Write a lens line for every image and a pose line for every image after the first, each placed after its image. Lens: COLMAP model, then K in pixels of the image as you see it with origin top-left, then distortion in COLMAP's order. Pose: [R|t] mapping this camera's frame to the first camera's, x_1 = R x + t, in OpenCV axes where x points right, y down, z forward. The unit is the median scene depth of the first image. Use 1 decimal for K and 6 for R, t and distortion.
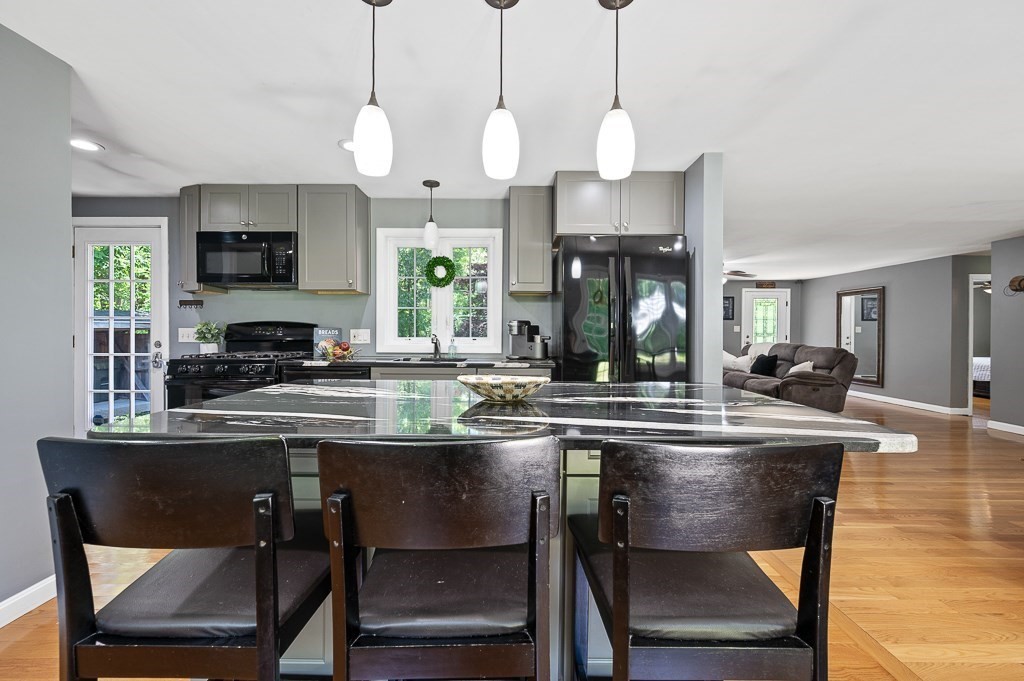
lens RADIAL K [[406.2, 0, 512.3], [0, 406.2, 334.2], [0, 0, 1]] dist [-0.000093, 0.000386]
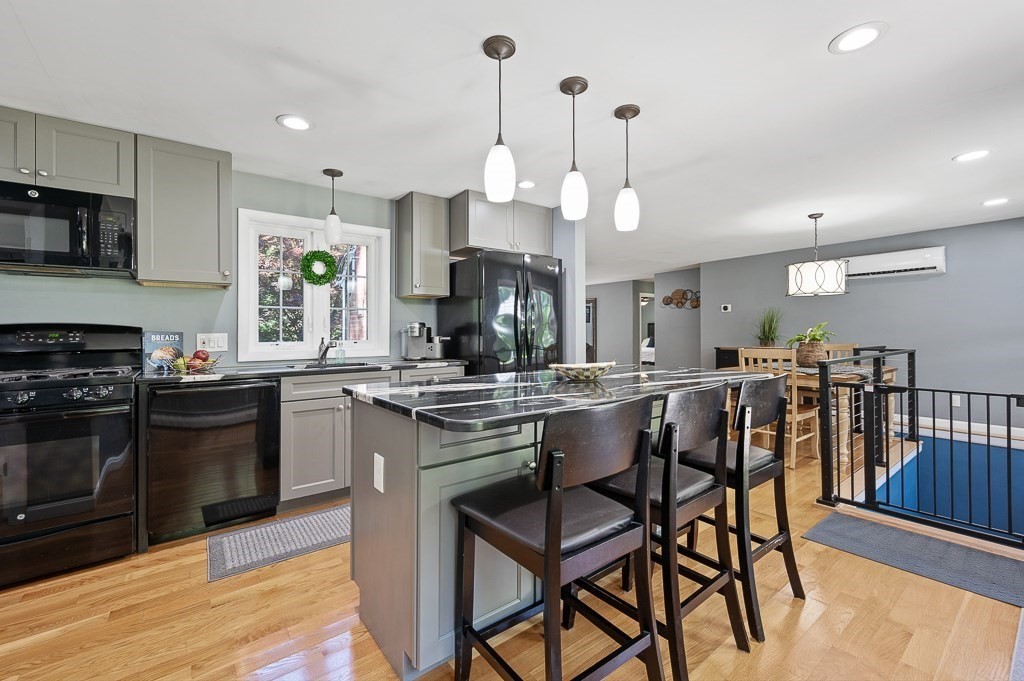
lens RADIAL K [[430.0, 0, 514.0], [0, 430.0, 333.8], [0, 0, 1]] dist [-0.001587, -0.000322]
pose [[0.787983, -0.015635, 0.615498, -0.472594], [0.018511, 0.999827, 0.001700, -0.002148], [-0.615418, 0.010054, 0.788137, -0.010466]]
